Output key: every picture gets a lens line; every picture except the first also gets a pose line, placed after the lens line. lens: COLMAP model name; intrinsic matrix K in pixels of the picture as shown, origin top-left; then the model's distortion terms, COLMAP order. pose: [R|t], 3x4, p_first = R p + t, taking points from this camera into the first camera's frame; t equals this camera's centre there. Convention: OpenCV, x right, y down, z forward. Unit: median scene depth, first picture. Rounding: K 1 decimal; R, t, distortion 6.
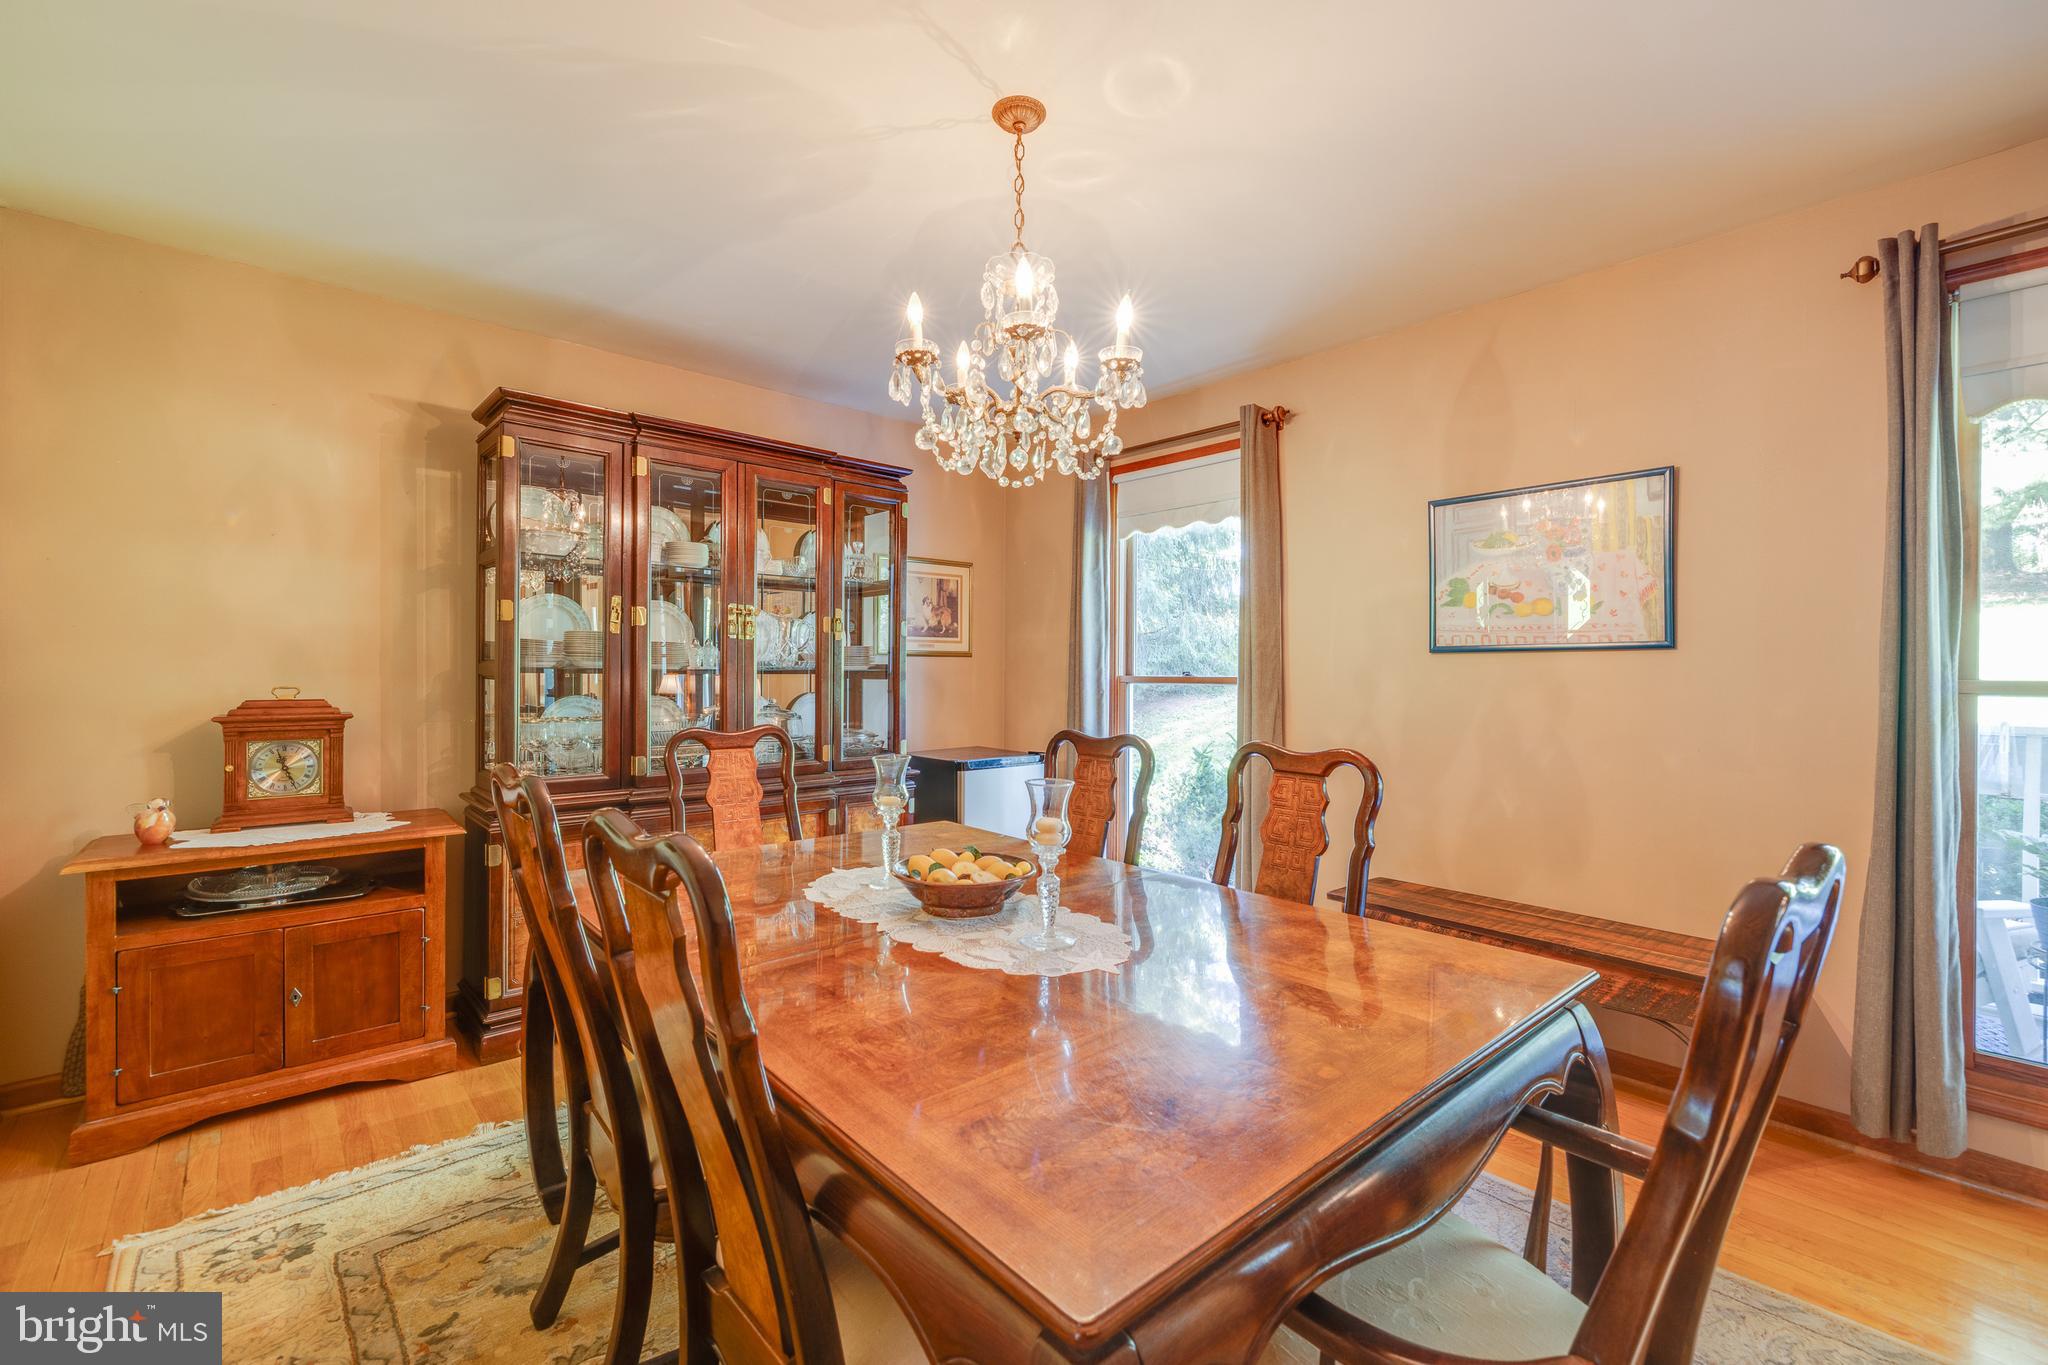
lens RADIAL K [[873.7, 0, 1024.0], [0, 873.7, 682.5], [0, 0, 1]] dist [0.000159, 0.000067]
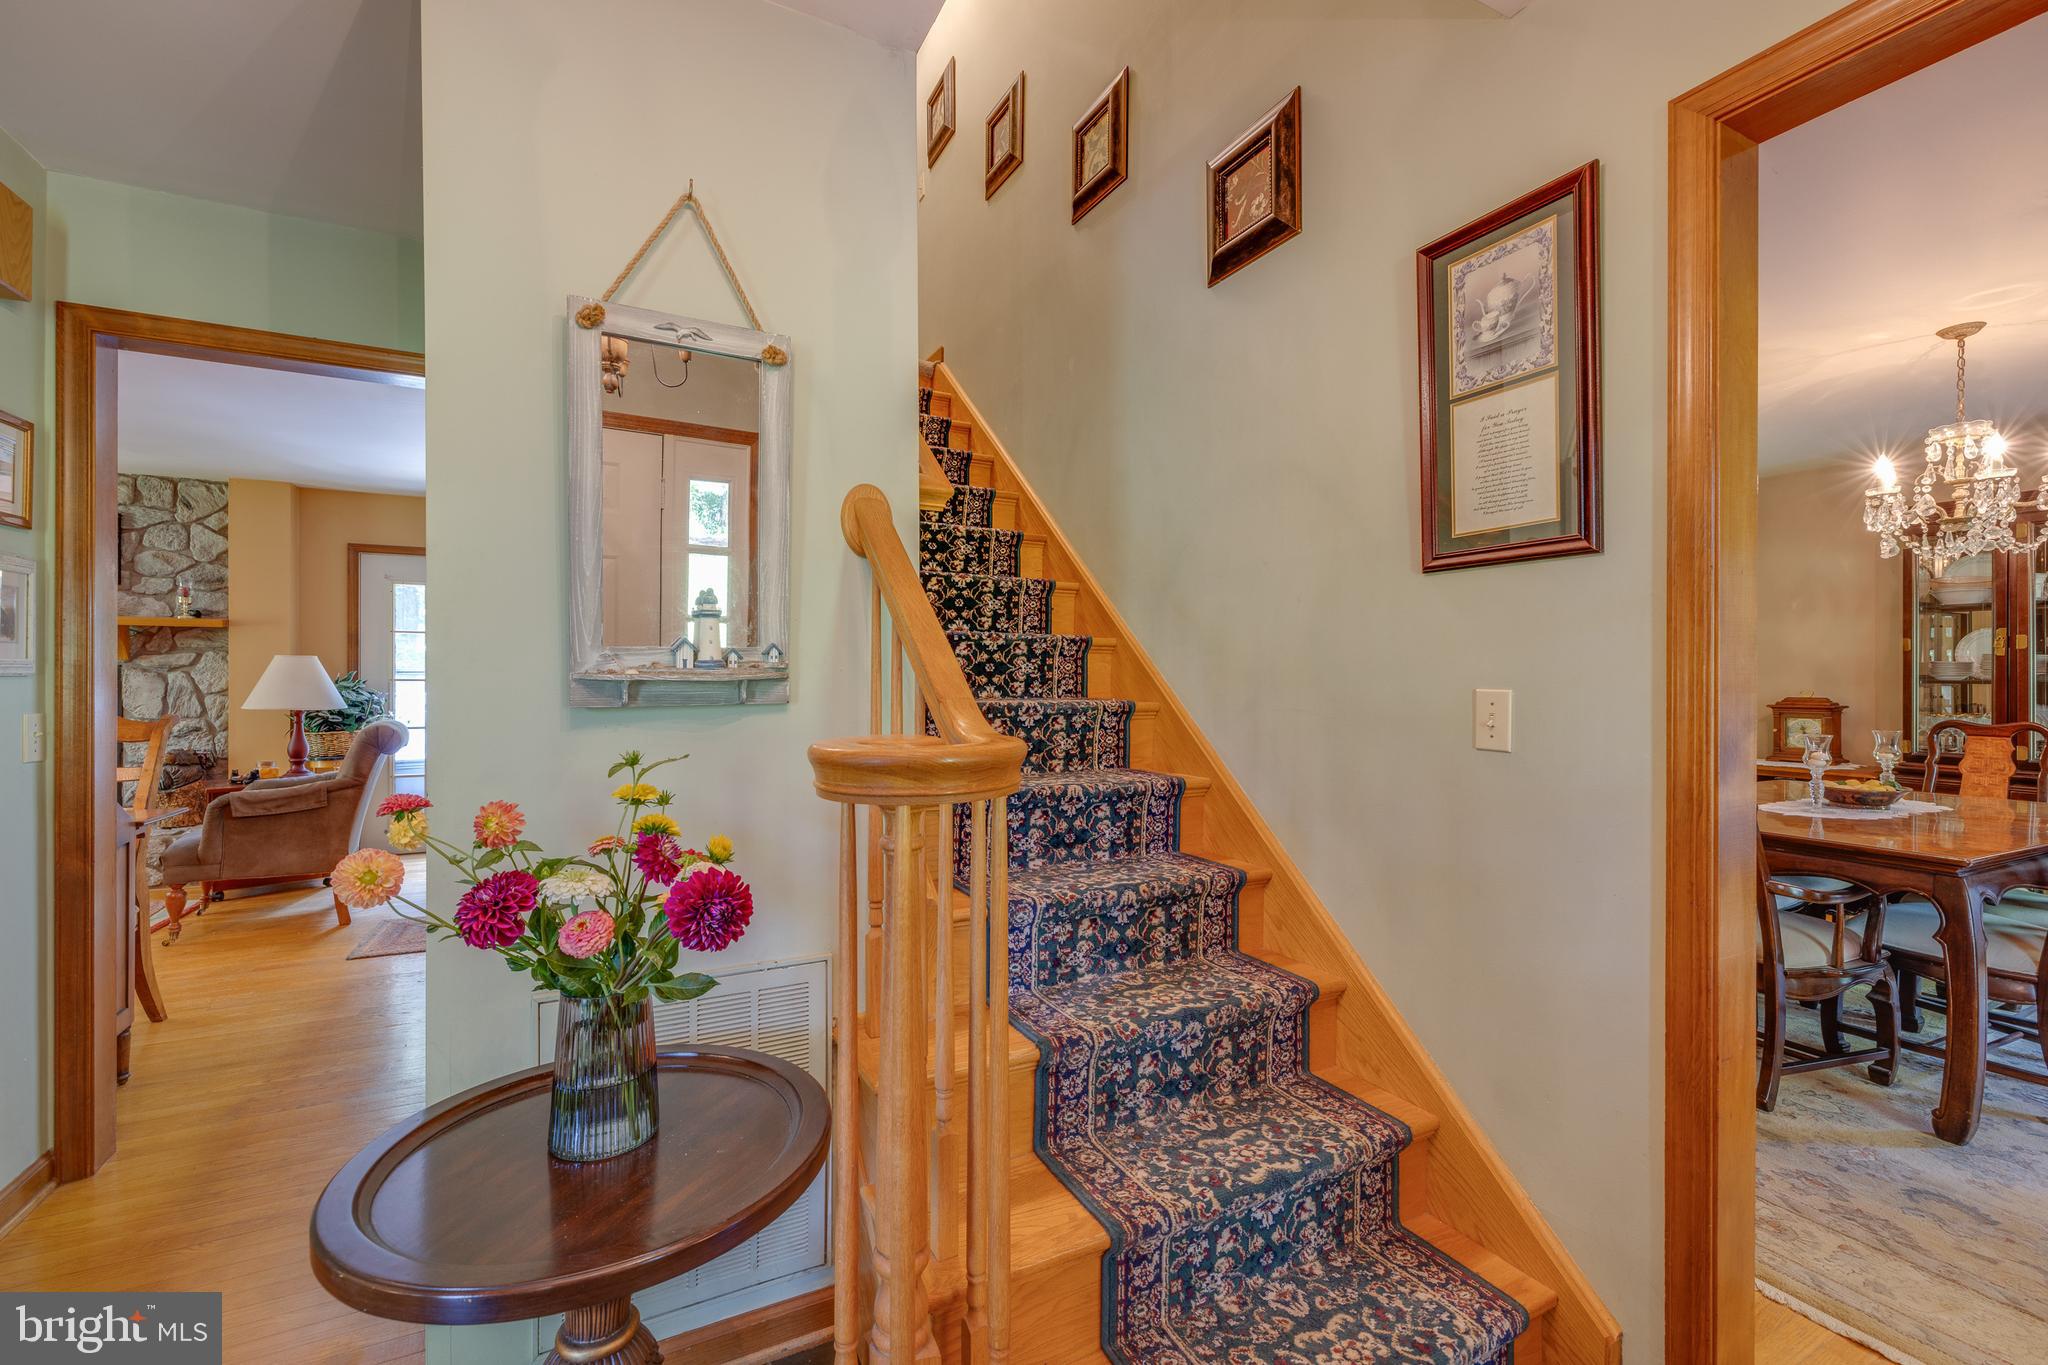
lens RADIAL K [[841.7, 0, 1052.0], [0, 841.7, 673.7], [0, 0, 1]] dist [0.001306, 0.000424]
pose [[-0.236869, -0.003549, -0.971535, 1.094363], [-0.008638, 0.999961, -0.001547, -0.011420], [0.971503, 0.008025, -0.236890, -0.128436]]
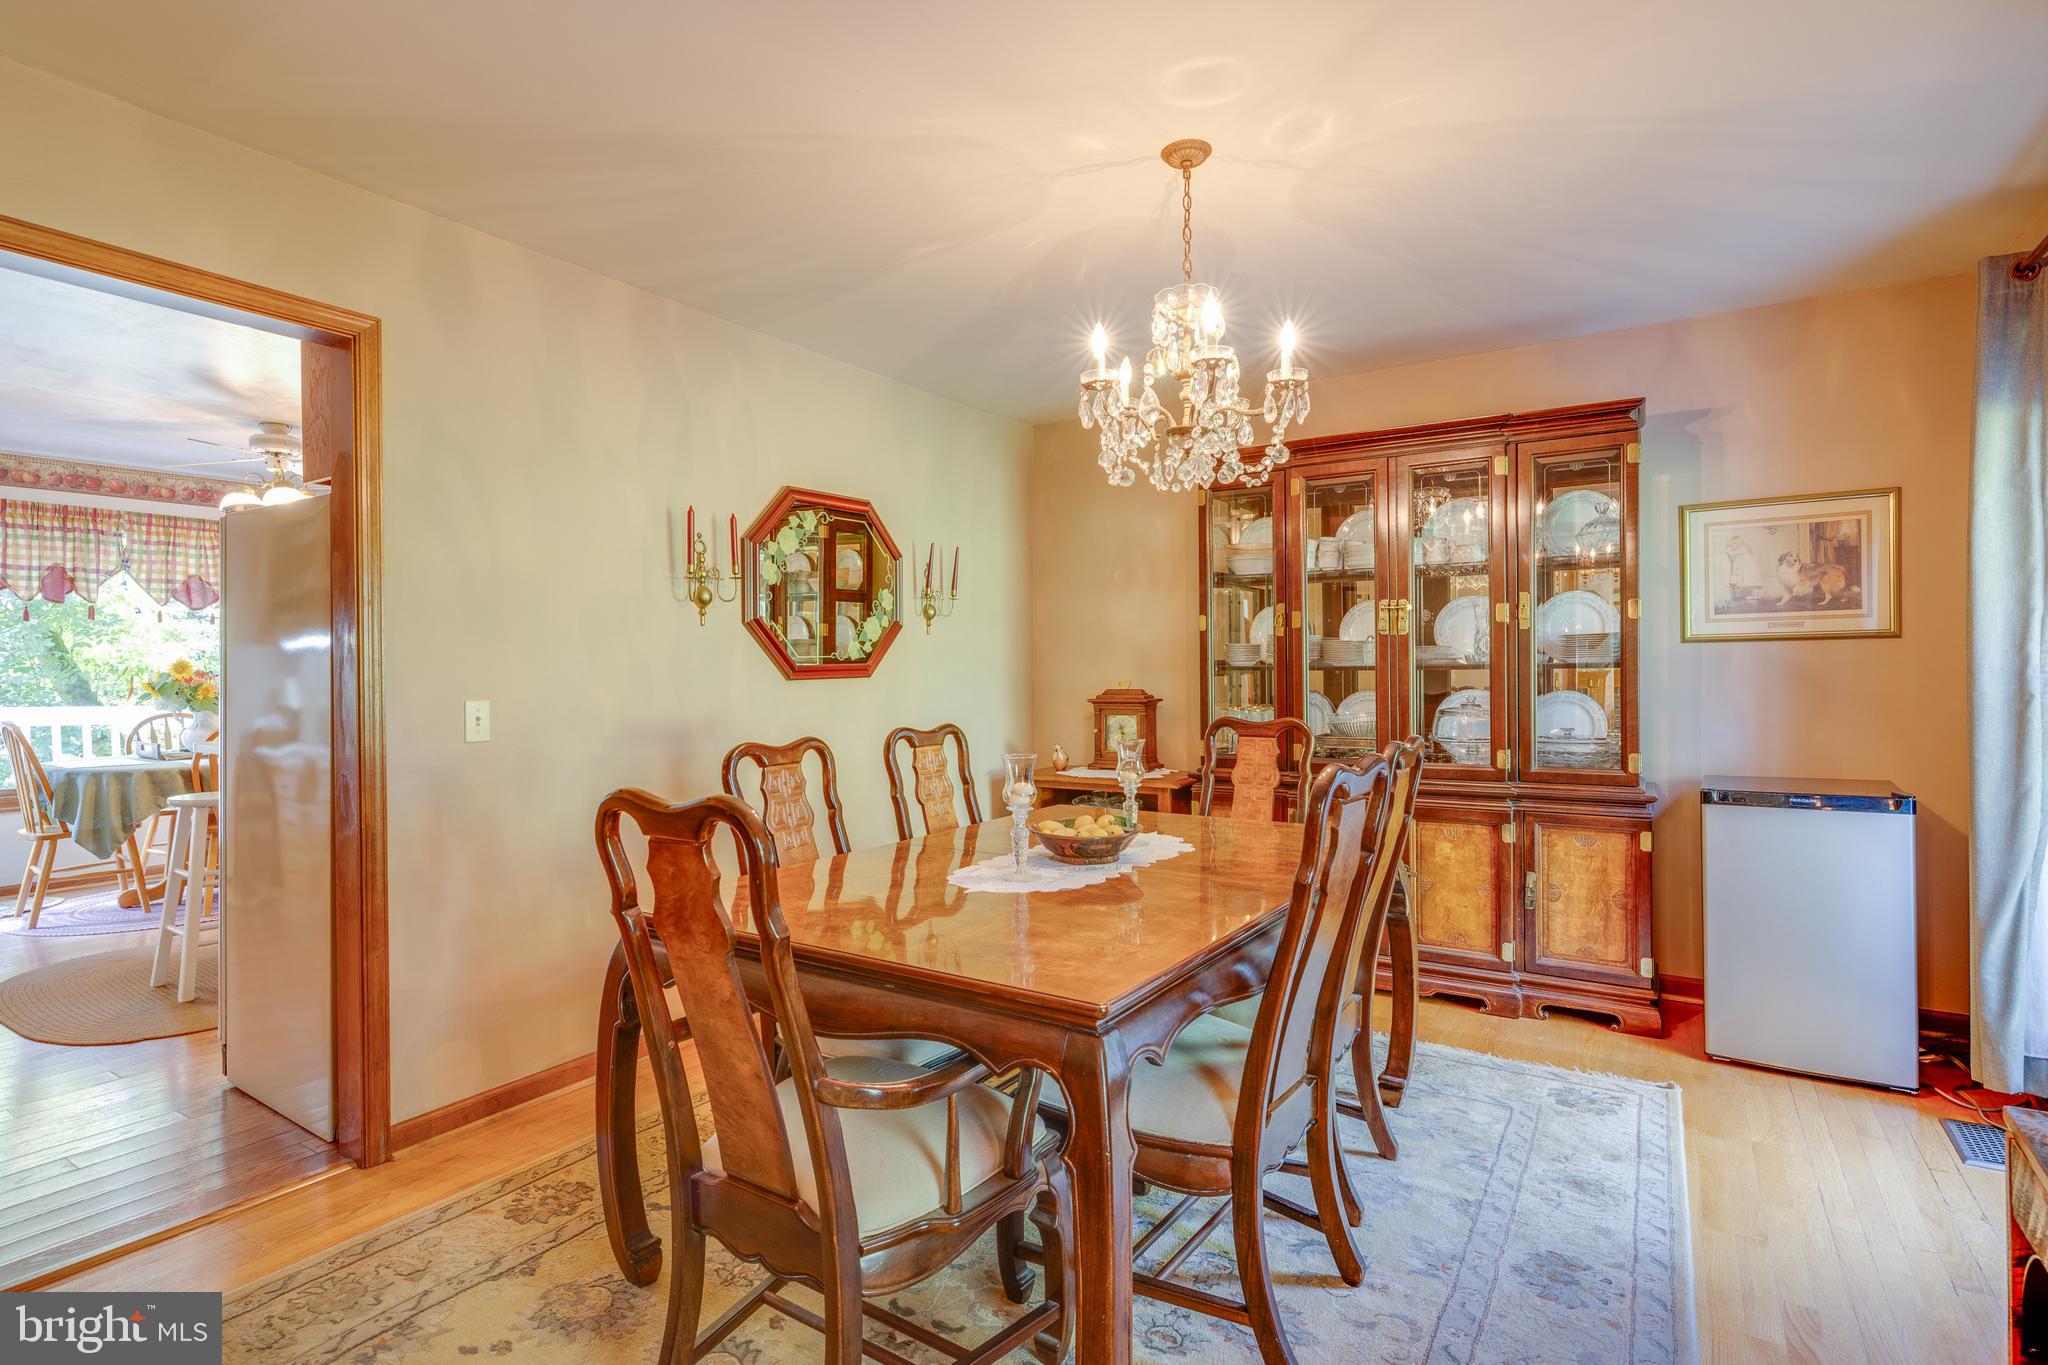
lens RADIAL K [[984.5, 0, 994.1], [0, 984.5, 673.4], [0, 0, 1]] dist [-0.000724, 0.000491]
pose [[0.252912, 0.001592, -0.967488, 0.652002], [0.004319, 0.999987, 0.002774, -0.011475], [0.967480, -0.004880, 0.252902, 0.276911]]
